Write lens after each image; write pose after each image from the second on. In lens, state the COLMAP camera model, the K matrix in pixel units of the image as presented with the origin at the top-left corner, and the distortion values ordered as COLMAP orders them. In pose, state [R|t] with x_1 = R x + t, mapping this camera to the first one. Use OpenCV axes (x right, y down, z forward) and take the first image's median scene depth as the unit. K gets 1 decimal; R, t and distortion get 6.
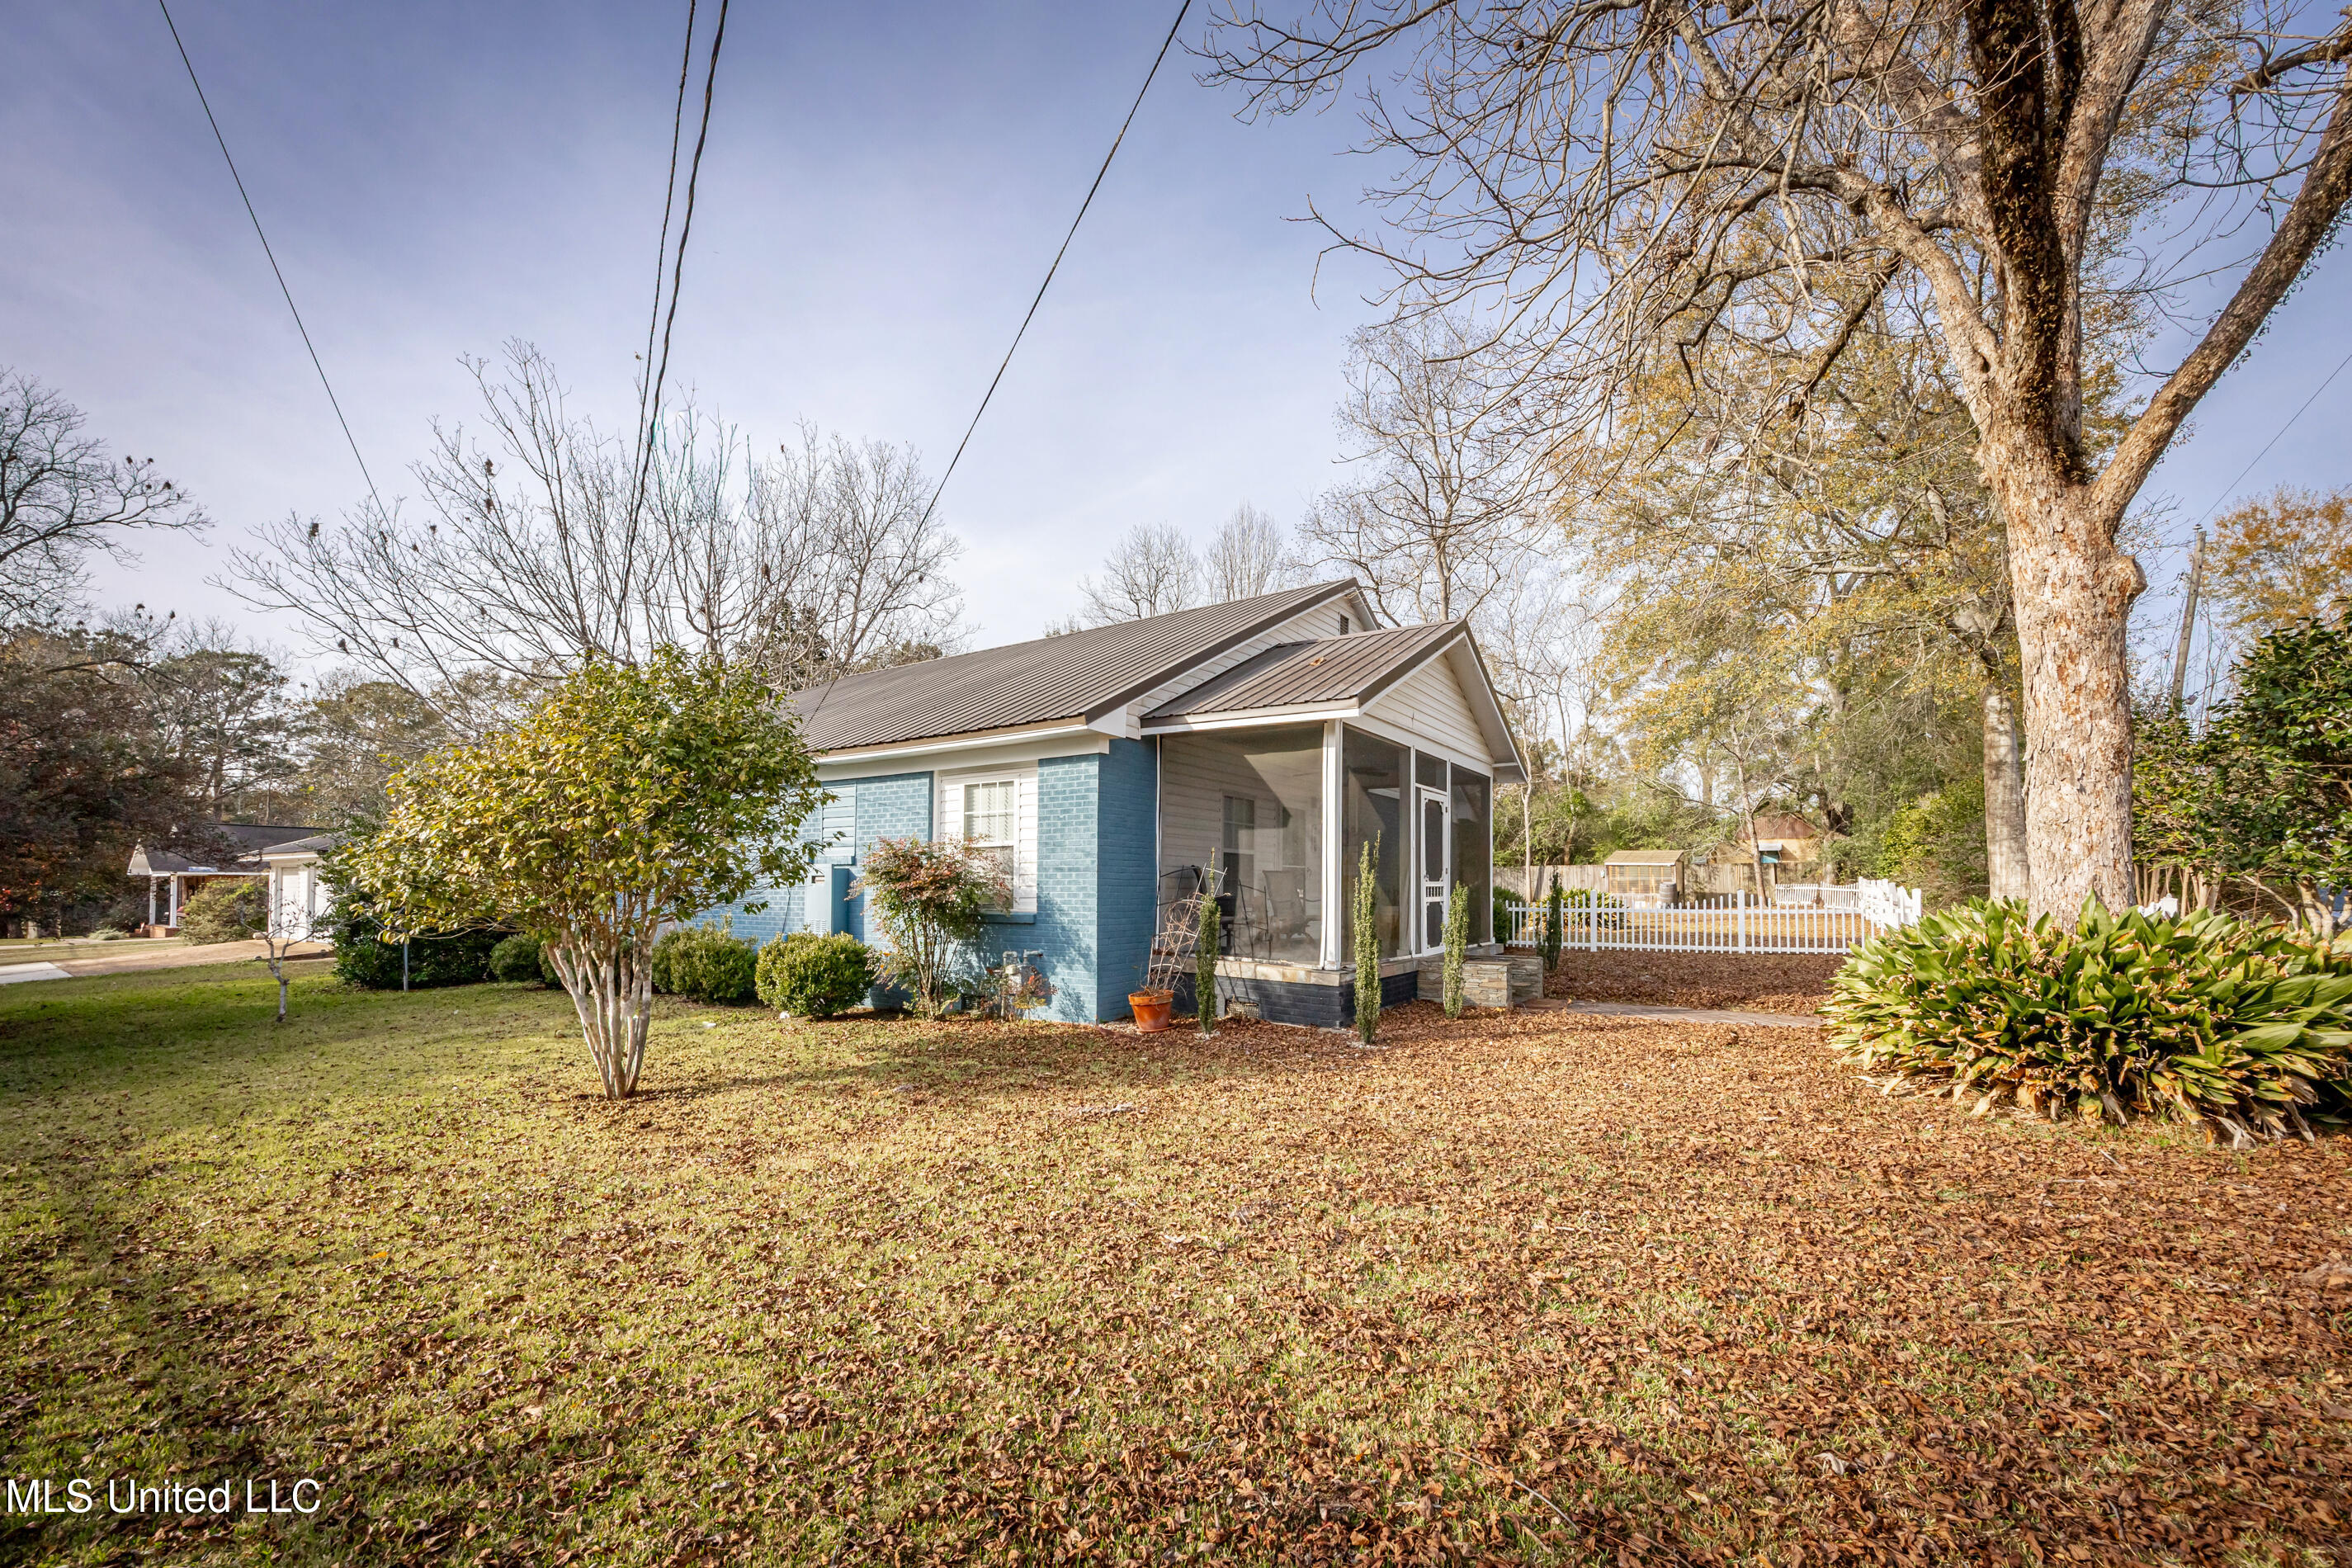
lens RADIAL K [[916.7, 0, 1185.6], [0, 916.7, 840.9], [0, 0, 1]] dist [0.001627, -0.000344]
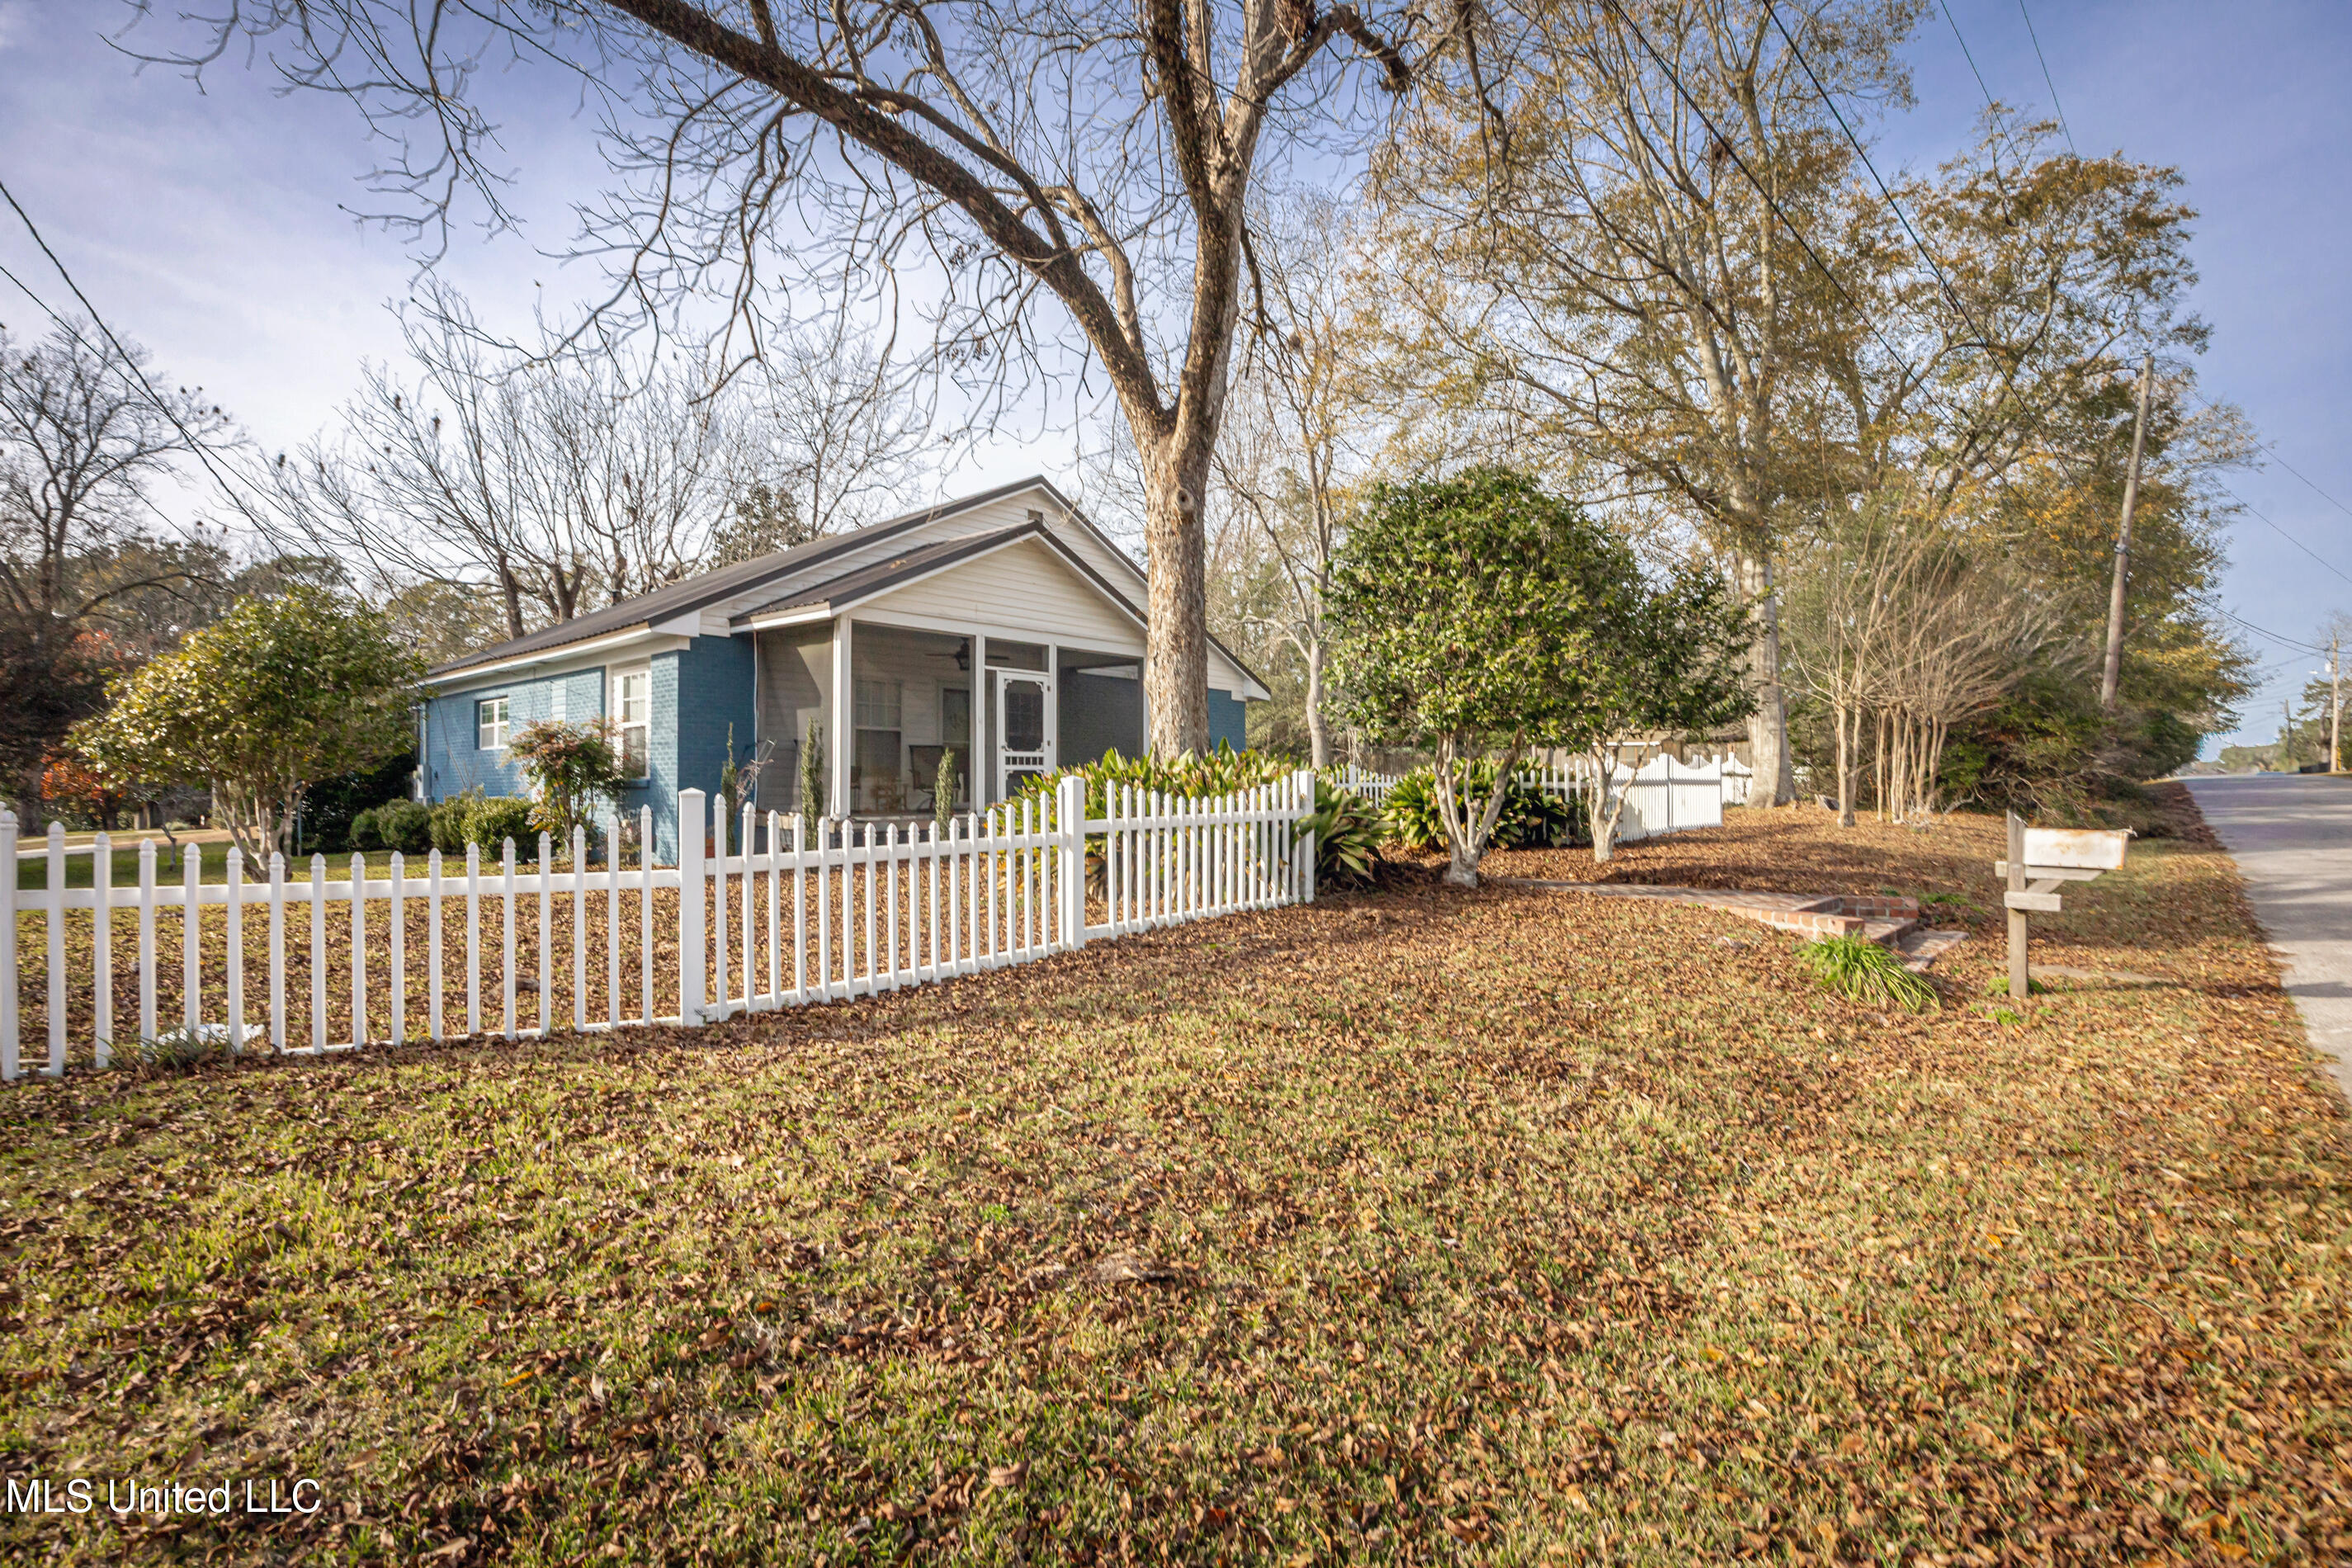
lens RADIAL K [[1096.4, 0, 1189.3], [0, 1096.4, 735.4], [0, 0, 1]] dist [-0.009966, 0.000762]
pose [[0.989225, -0.013218, -0.145808, 0.705785], [0.013462, 0.999909, 0.000686, 0.026555], [0.145786, -0.002641, 0.989313, -0.332795]]
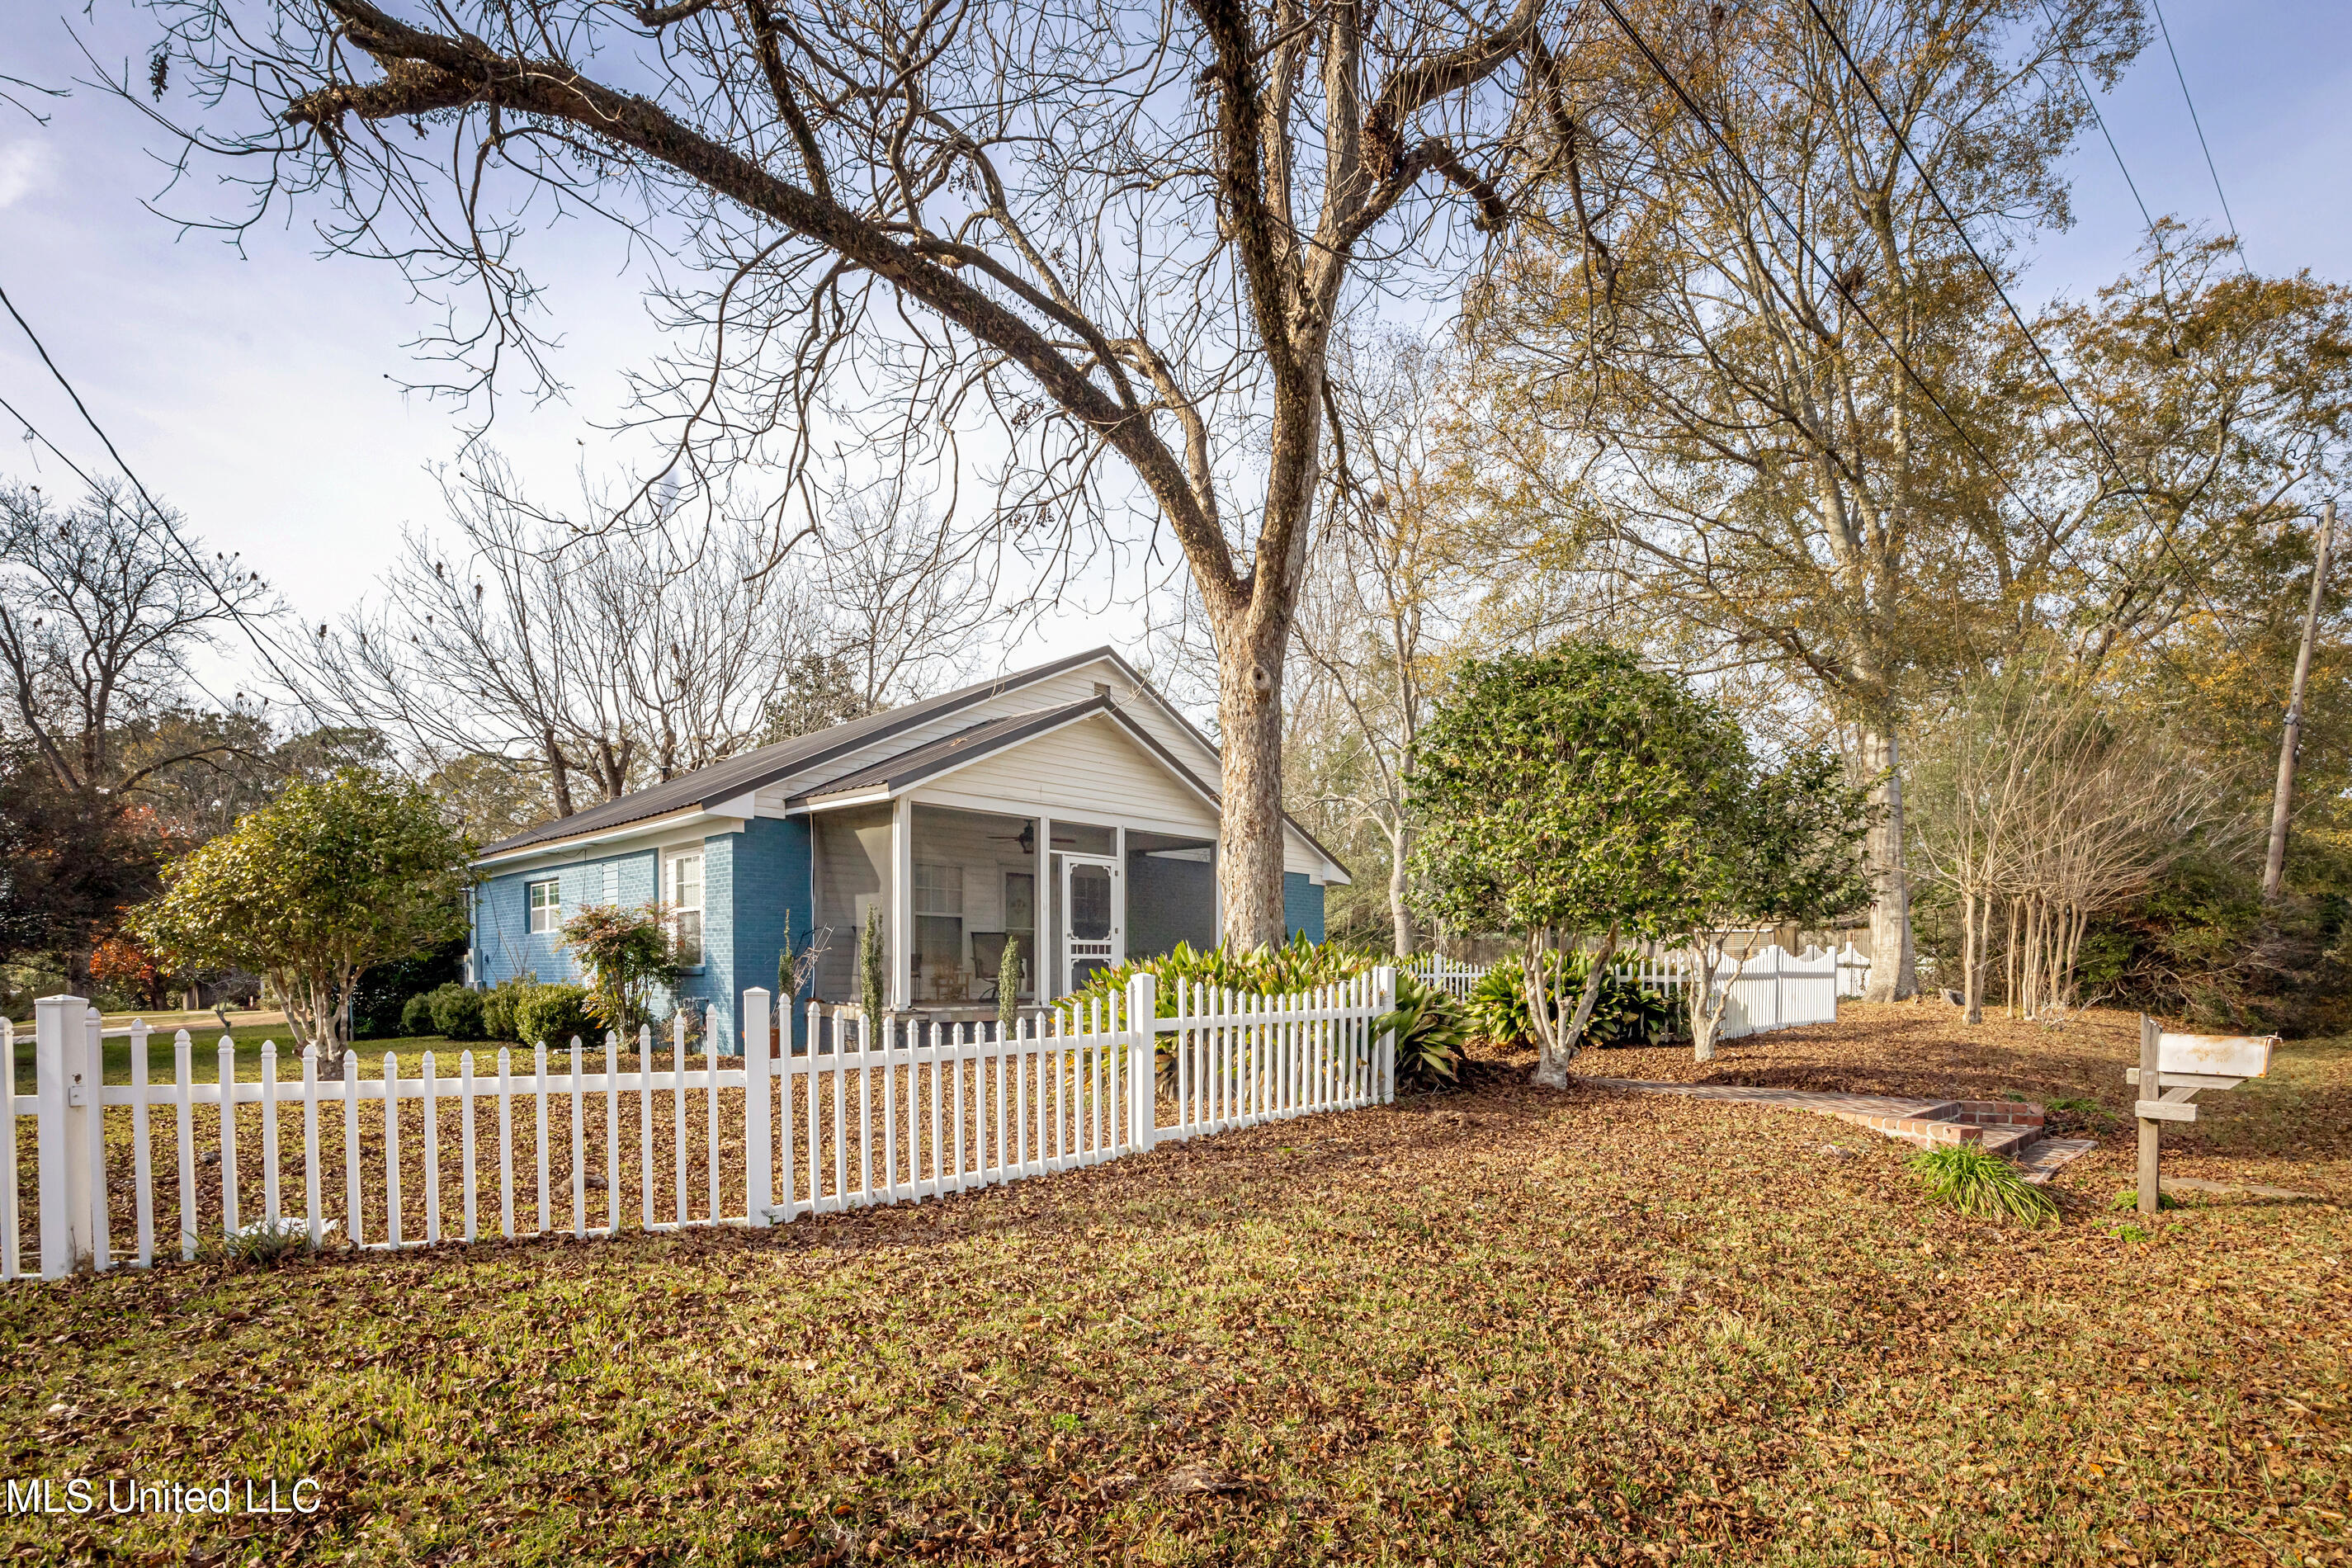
lens RADIAL K [[1166.6, 0, 1220.0], [0, 1166.6, 957.7], [0, 0, 1]] dist [-0.010400, 0.000545]
pose [[0.983027, -0.002857, -0.183437, 0.707832], [0.009493, 0.999331, 0.035305, 0.019164], [0.183213, -0.036447, 0.982397, -0.345098]]
